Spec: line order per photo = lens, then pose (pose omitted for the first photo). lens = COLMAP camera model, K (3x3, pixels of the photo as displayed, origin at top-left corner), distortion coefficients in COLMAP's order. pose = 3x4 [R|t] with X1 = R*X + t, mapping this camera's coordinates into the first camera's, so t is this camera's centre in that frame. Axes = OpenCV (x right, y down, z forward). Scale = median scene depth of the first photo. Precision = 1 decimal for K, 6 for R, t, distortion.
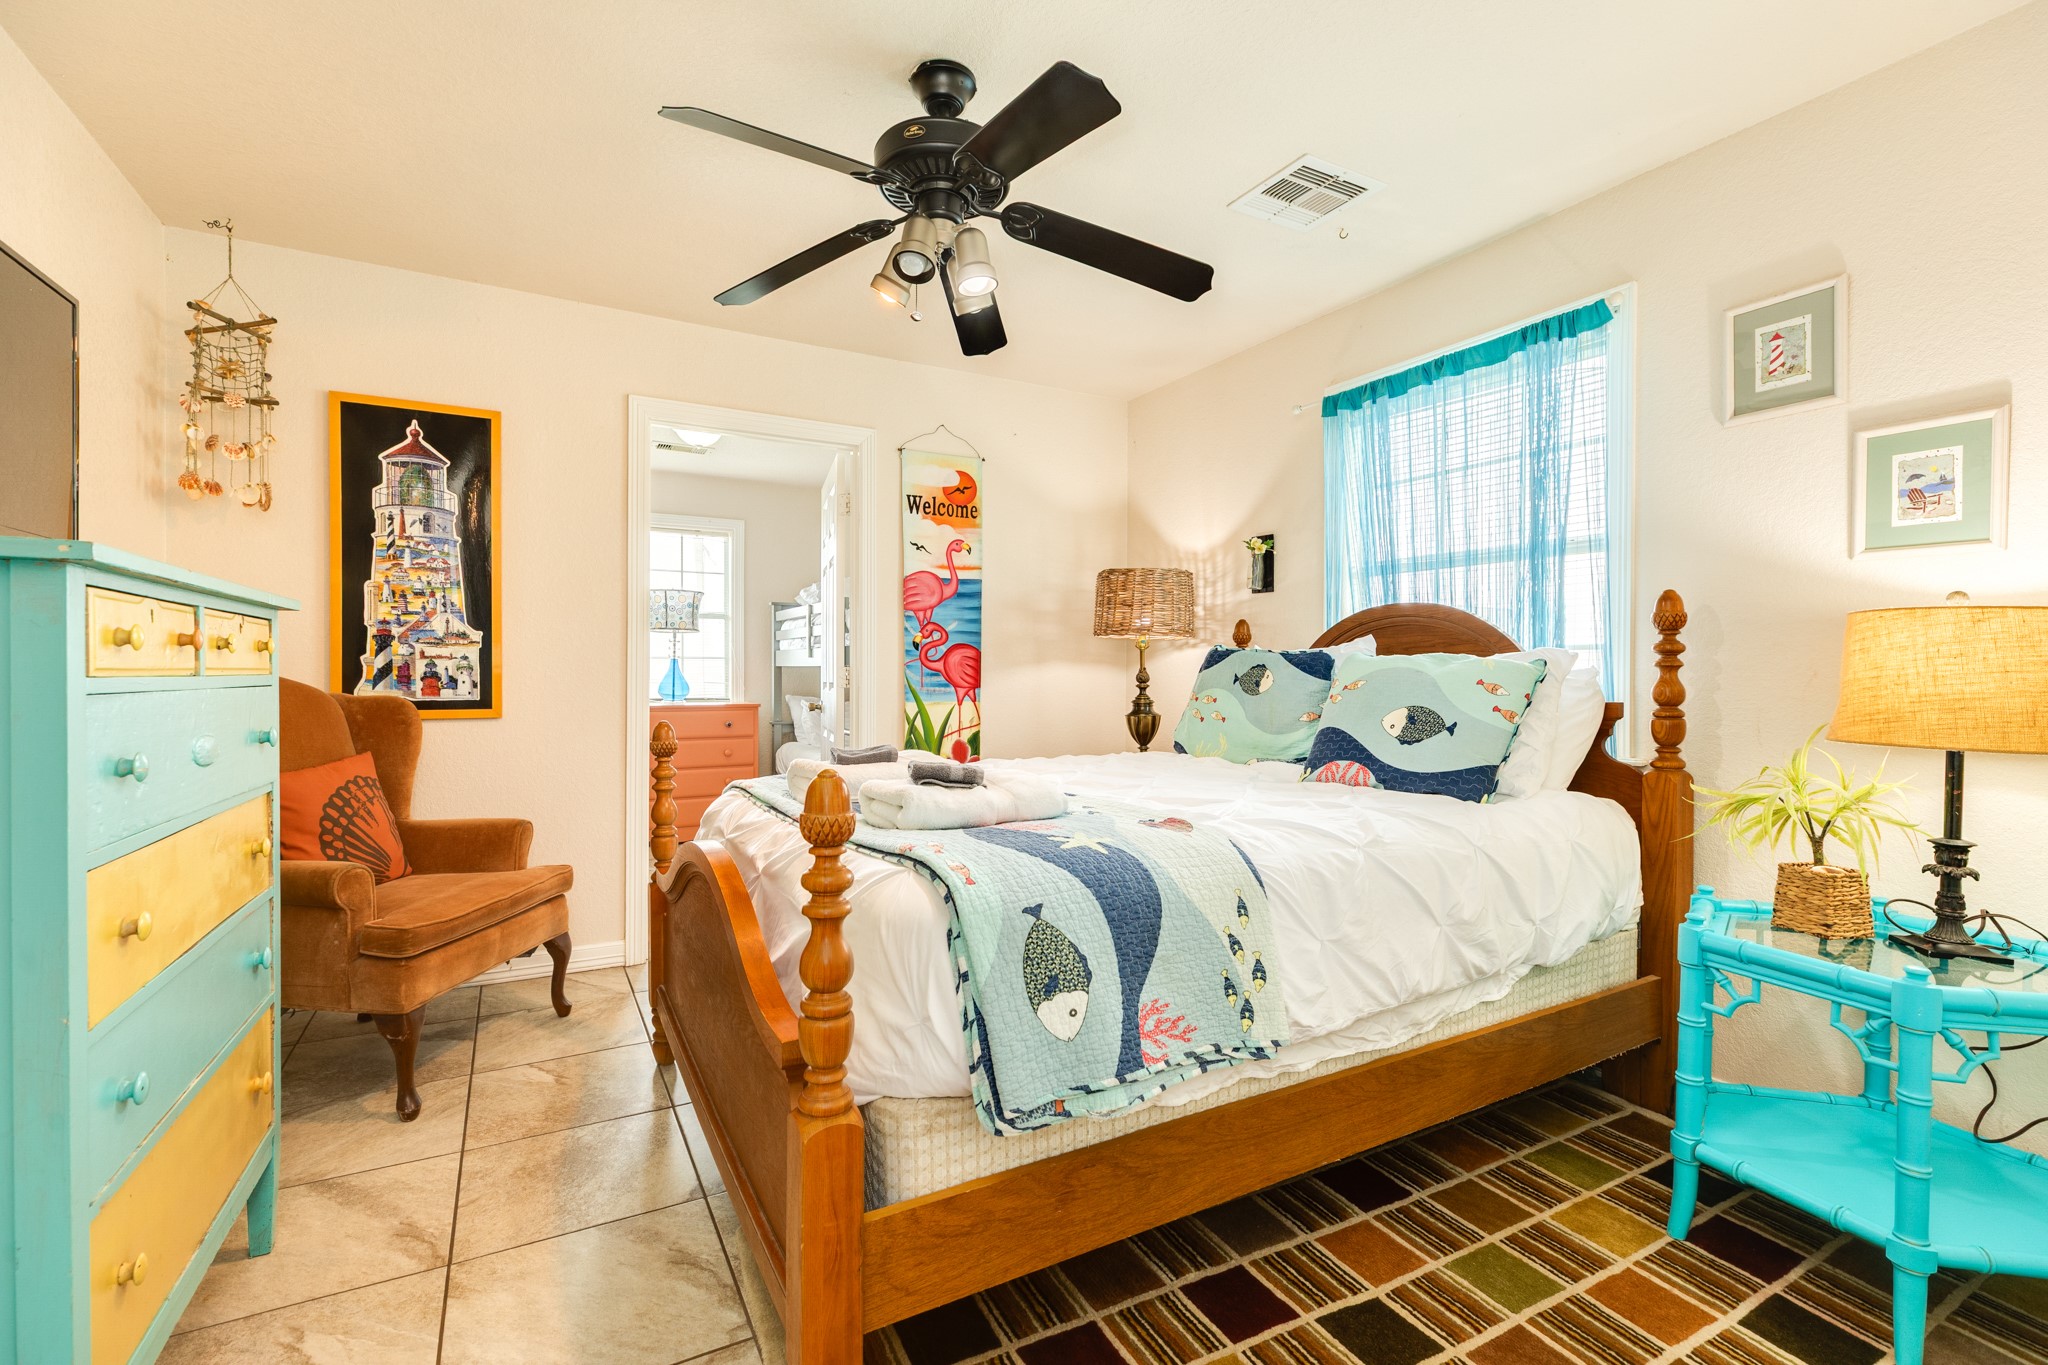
lens RADIAL K [[910.3, 0, 1021.6], [0, 910.3, 679.1], [0, 0, 1]] dist [0.003047, 0.000451]
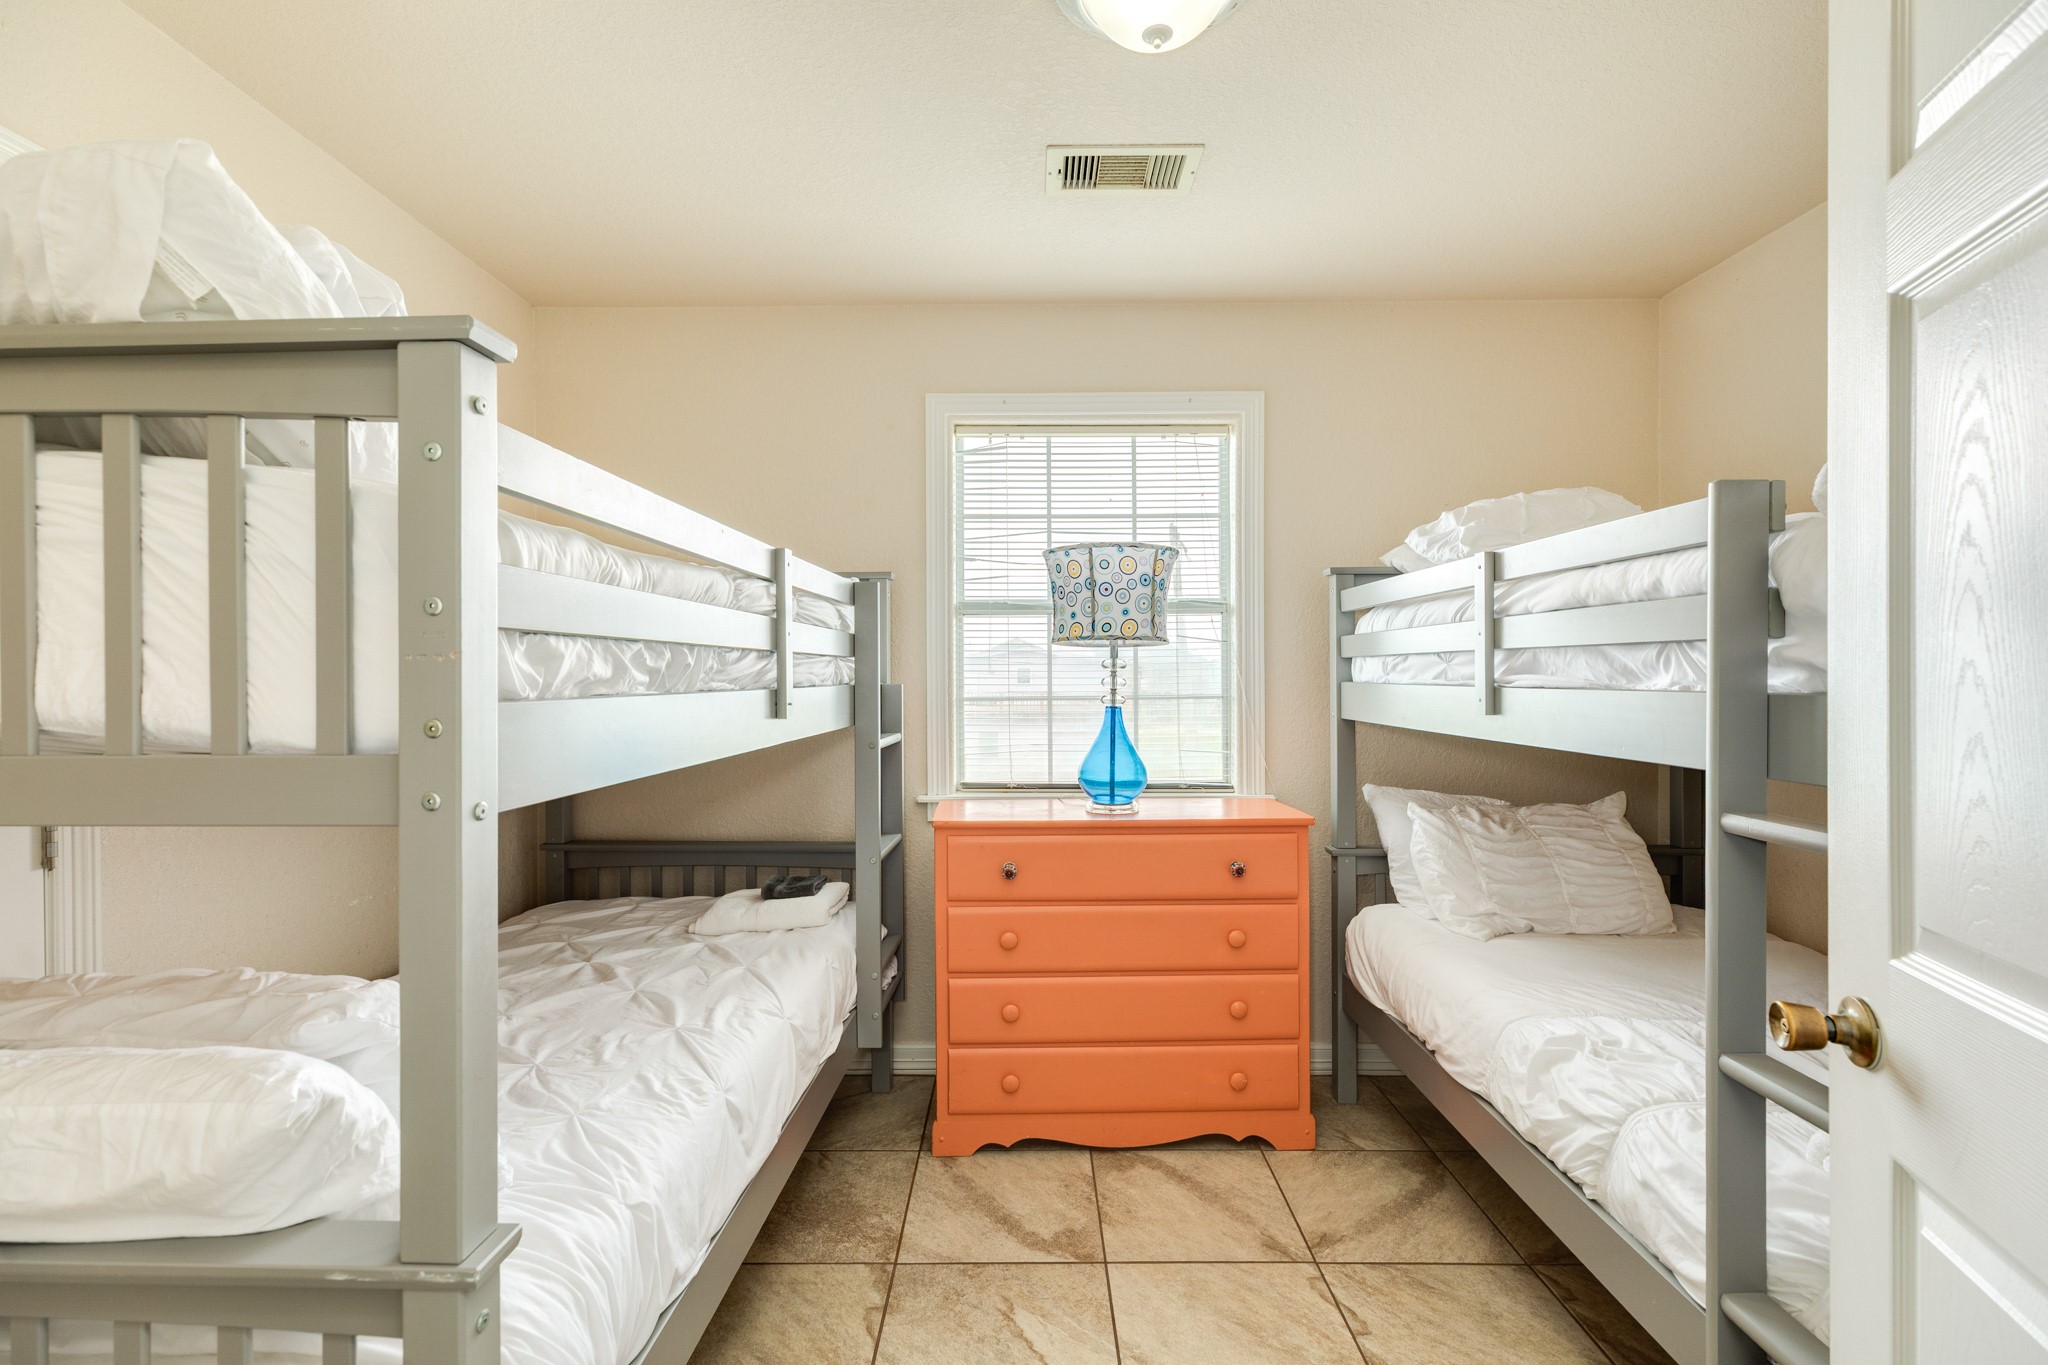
lens RADIAL K [[910.3, 0, 1021.6], [0, 910.3, 679.1], [0, 0, 1]] dist [0.003047, 0.000451]
pose [[0.875359, -0.007072, -0.483422, -0.196825], [0.003871, 0.999963, -0.007619, -0.030438], [0.483459, 0.004798, 0.875354, 0.561743]]
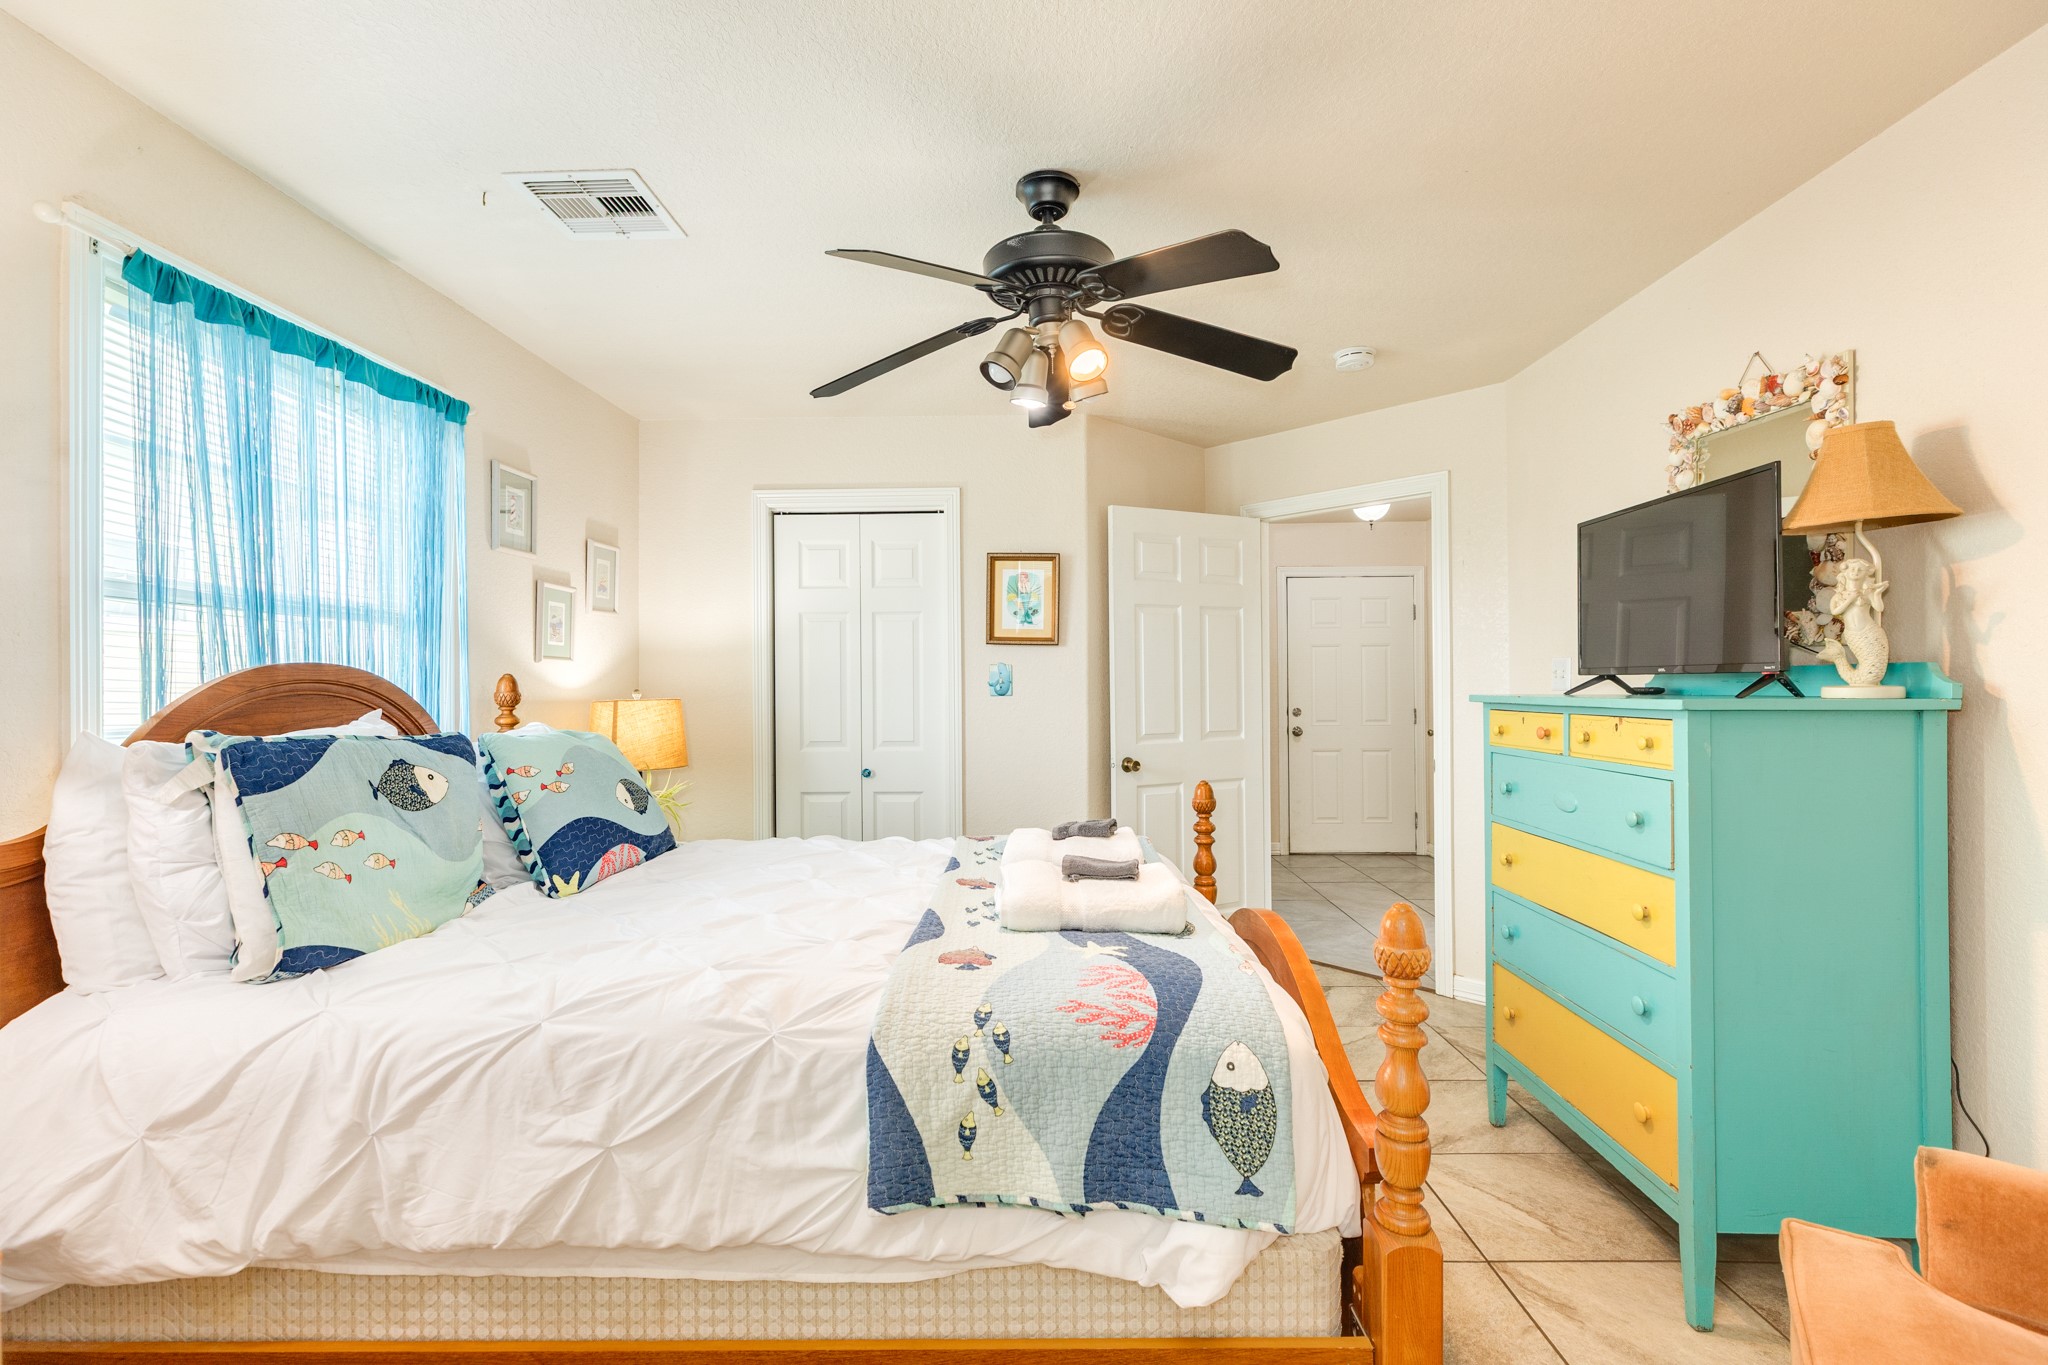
lens RADIAL K [[910.3, 0, 1021.6], [0, 910.3, 679.1], [0, 0, 1]] dist [0.003047, 0.000451]
pose [[-0.860806, 0.003516, 0.508922, -0.521498], [0.005576, 0.999981, 0.002523, -0.089578], [-0.508903, 0.005010, -0.860809, 1.701622]]
